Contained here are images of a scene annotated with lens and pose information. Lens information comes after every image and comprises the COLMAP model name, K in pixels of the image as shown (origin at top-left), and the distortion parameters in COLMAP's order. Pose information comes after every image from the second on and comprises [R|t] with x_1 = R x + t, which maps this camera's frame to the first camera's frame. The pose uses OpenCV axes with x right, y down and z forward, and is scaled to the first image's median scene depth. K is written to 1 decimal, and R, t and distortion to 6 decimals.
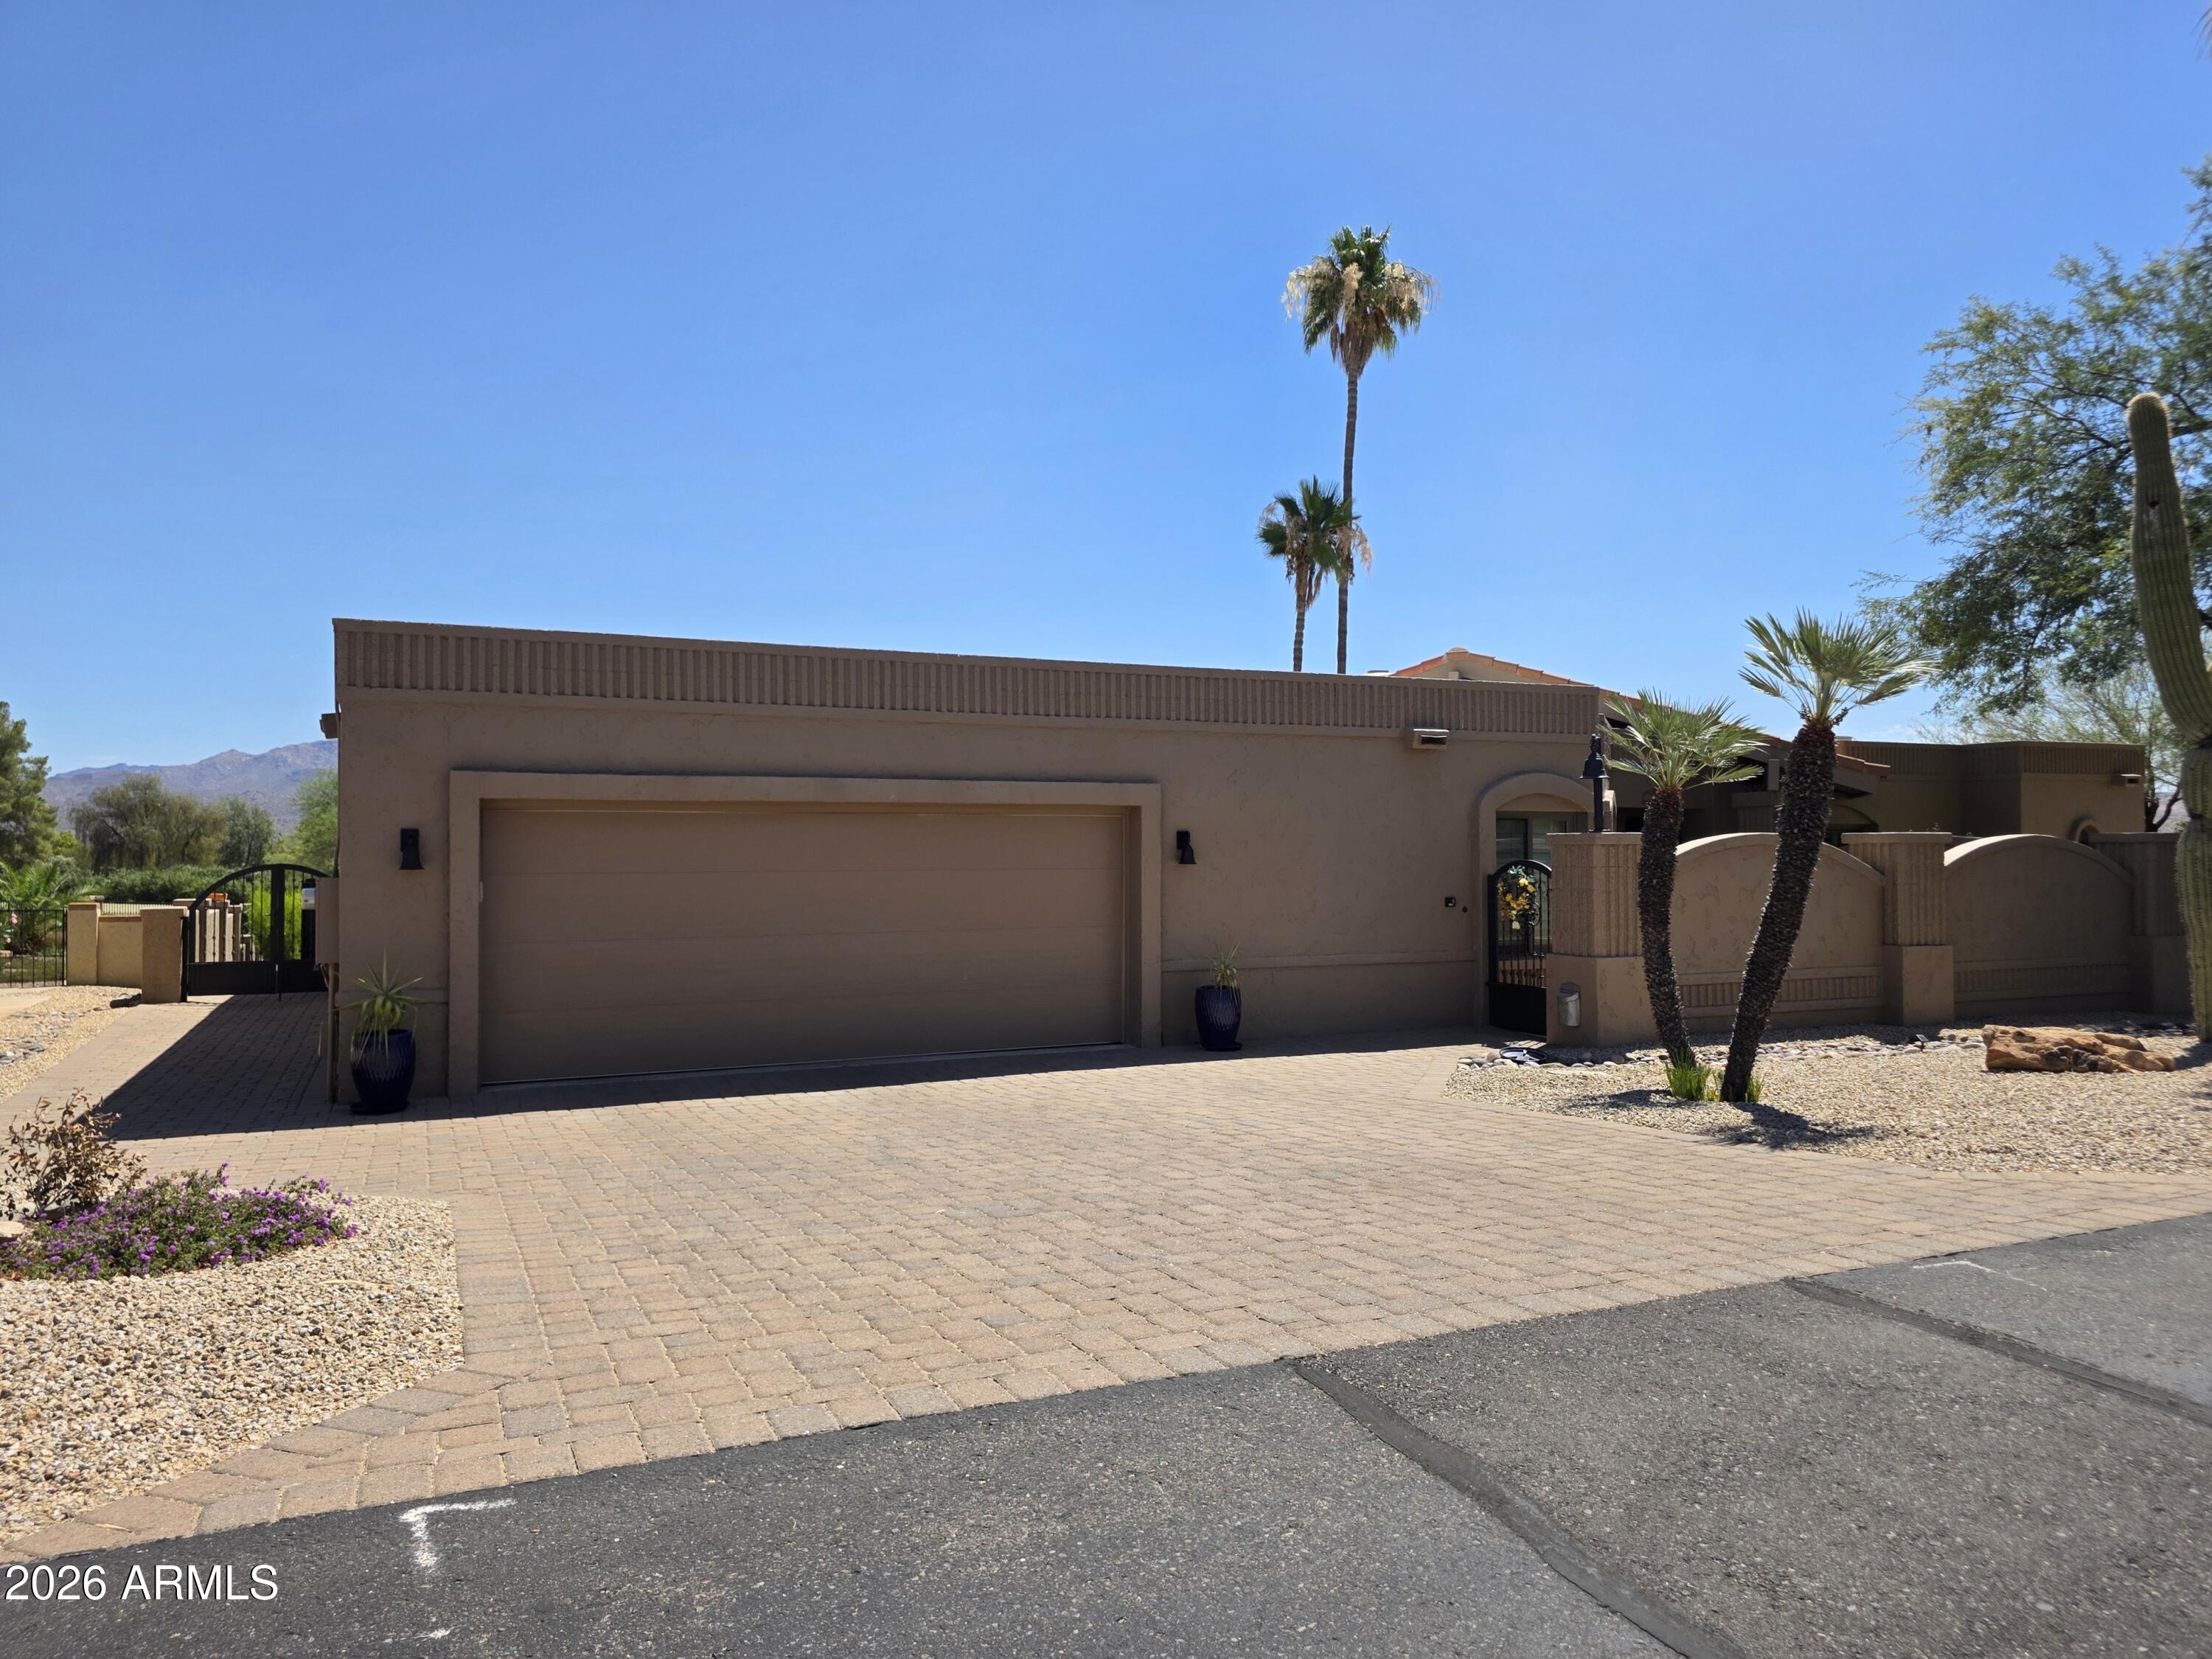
lens RADIAL K [[1502.0, 0, 1105.0], [0, 1502.0, 833.4], [0, 0, 1]] dist [0.001472, -0.000401]
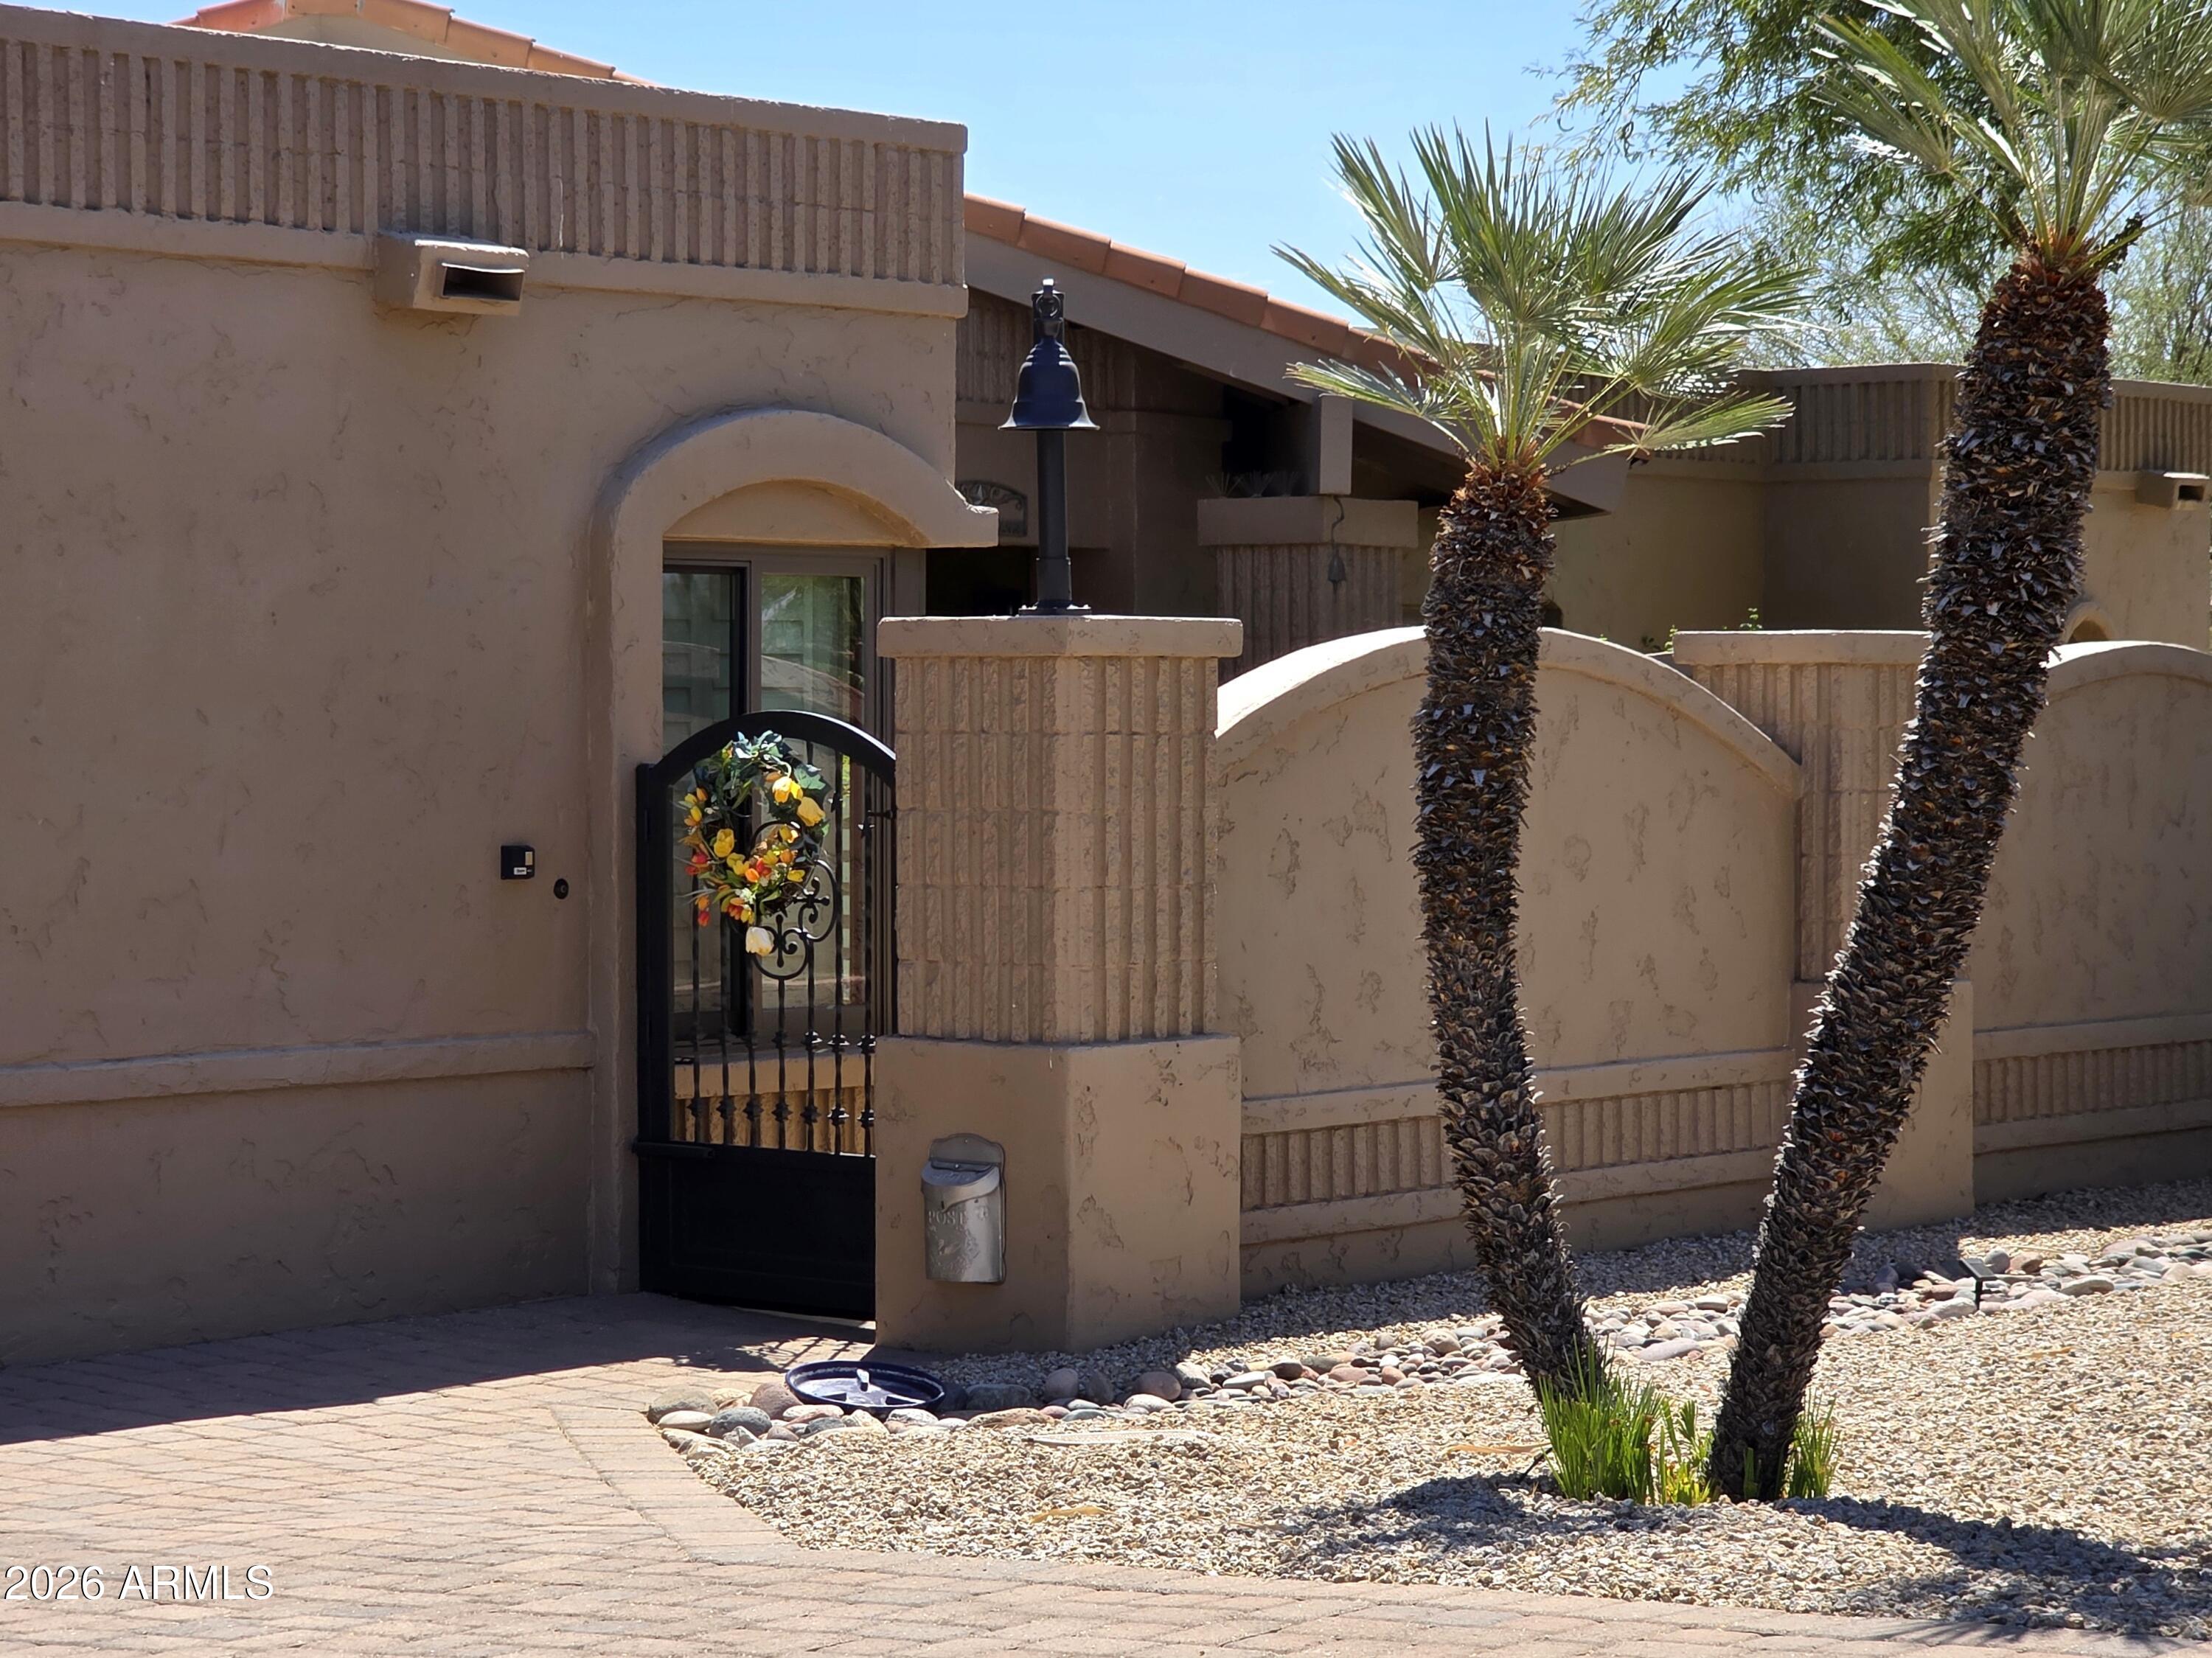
lens RADIAL K [[5304.3, 0, 1106.0], [0, 5304.3, 826.6], [0, 0, 1]] dist [-0.152986, 0.000000]
pose [[0.896354, -0.007136, 0.443282, -0.116589], [-0.008696, 0.999395, 0.033671, 0.005092], [-0.443254, -0.034035, 0.895749, 0.070103]]
